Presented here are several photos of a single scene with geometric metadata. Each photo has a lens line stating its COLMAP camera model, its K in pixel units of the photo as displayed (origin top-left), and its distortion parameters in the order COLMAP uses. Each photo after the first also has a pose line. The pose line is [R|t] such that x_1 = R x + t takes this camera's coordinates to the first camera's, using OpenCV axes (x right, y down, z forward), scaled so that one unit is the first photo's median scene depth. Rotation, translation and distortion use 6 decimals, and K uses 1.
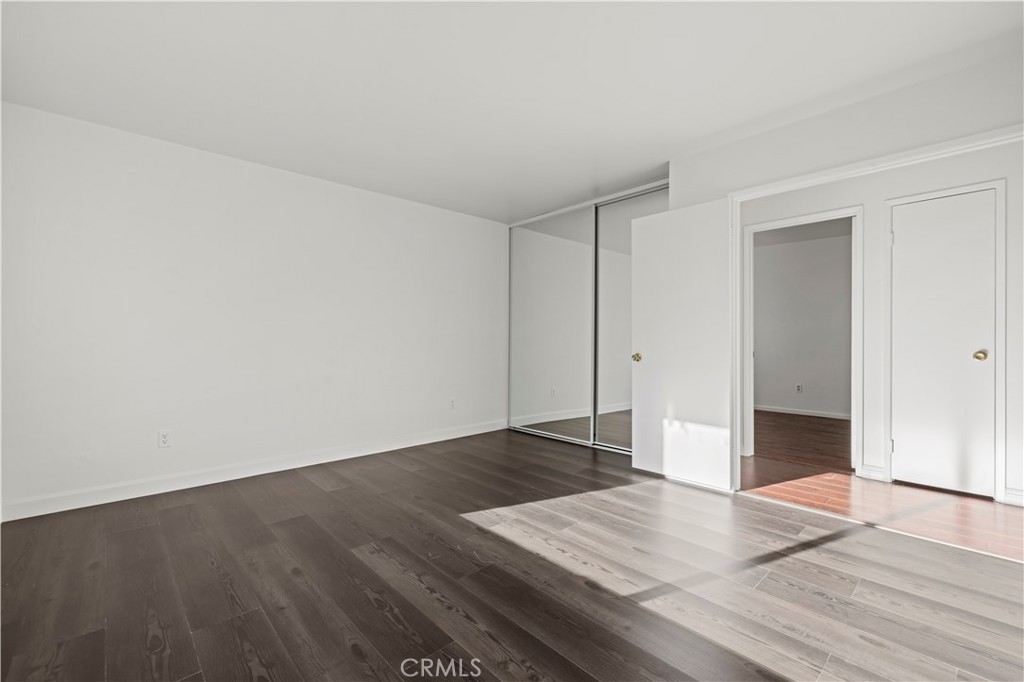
lens RADIAL K [[434.8, 0, 512.0], [0, 434.8, 341.0], [0, 0, 1]] dist [0.005597, 0.000501]
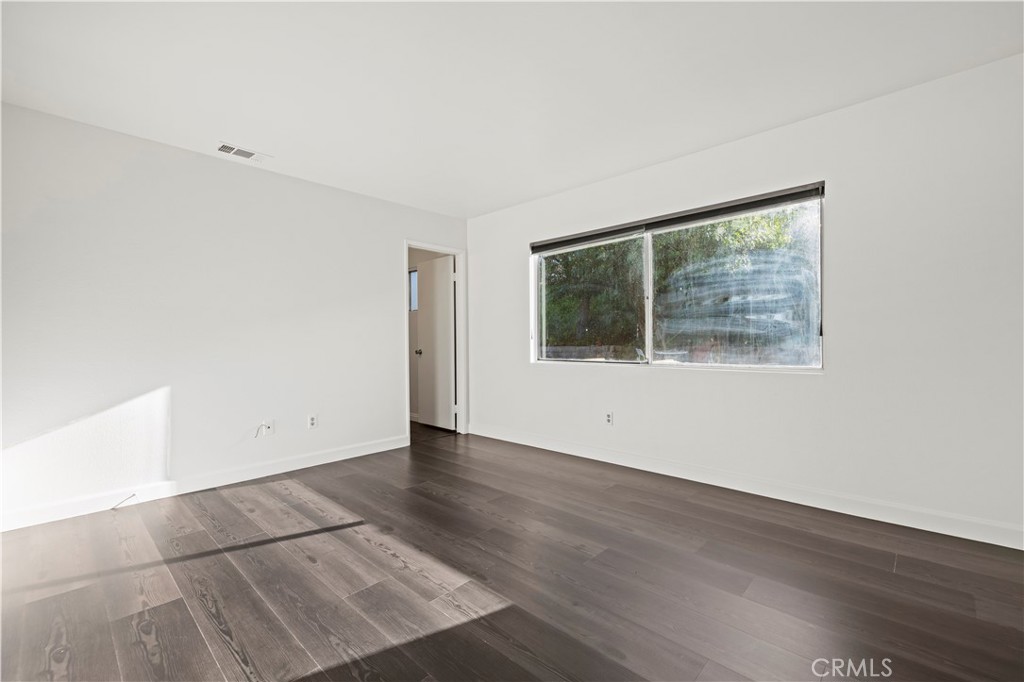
lens RADIAL K [[434.8, 0, 512.0], [0, 434.8, 341.0], [0, 0, 1]] dist [0.005597, 0.000501]
pose [[-0.997694, 0.010165, -0.067113, -0.081703], [0.009634, 0.999920, 0.008236, -0.007973], [0.067192, 0.007571, -0.997711, 1.839001]]
